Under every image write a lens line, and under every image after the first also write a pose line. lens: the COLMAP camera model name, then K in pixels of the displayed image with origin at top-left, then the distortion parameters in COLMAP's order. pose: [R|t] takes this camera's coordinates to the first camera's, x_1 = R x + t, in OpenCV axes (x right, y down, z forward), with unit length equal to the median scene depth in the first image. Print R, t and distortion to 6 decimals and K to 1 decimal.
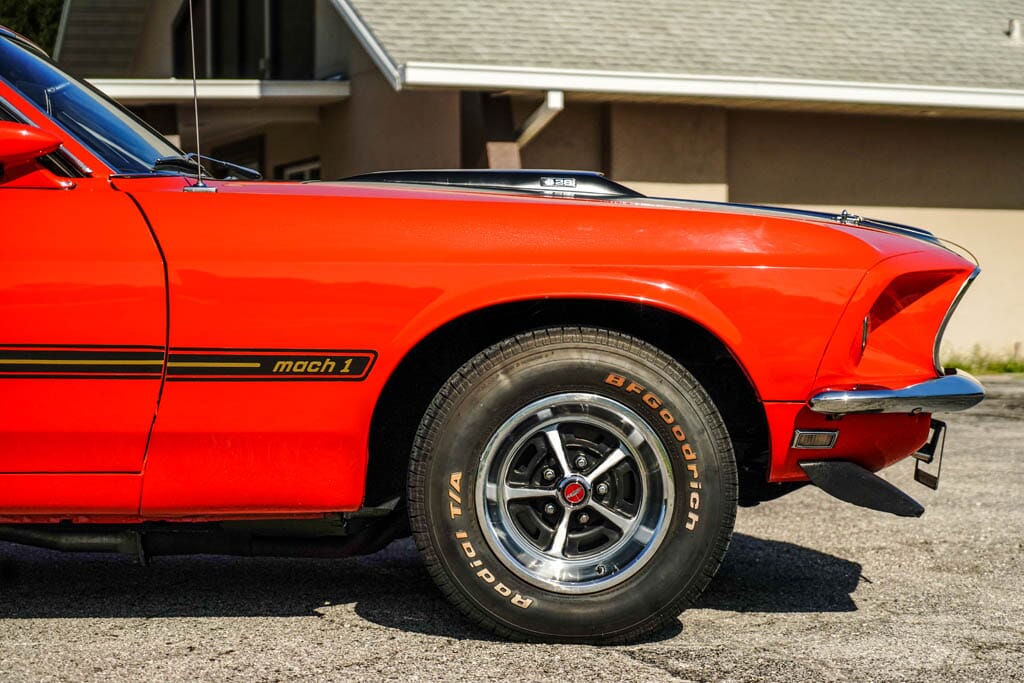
lens RADIAL K [[2204.9, 0, 515.0], [0, 2204.9, 345.6], [0, 0, 1]] dist [-0.043404, 0.000000]
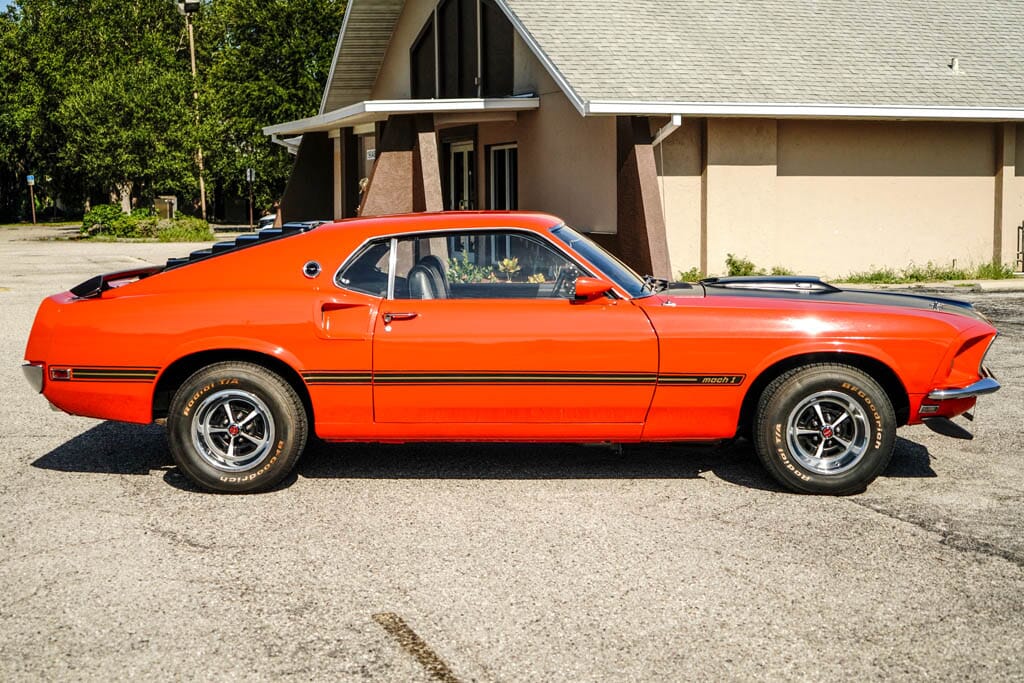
lens RADIAL K [[1470.5, 0, 481.4], [0, 1470.5, 319.8], [0, 0, 1]] dist [-0.030780, 0.000000]
pose [[0.997333, 0.000001, -0.072990, -0.203386], [0.004701, 0.997923, 0.064243, -0.139636], [0.072839, -0.064415, 0.995261, -0.525587]]
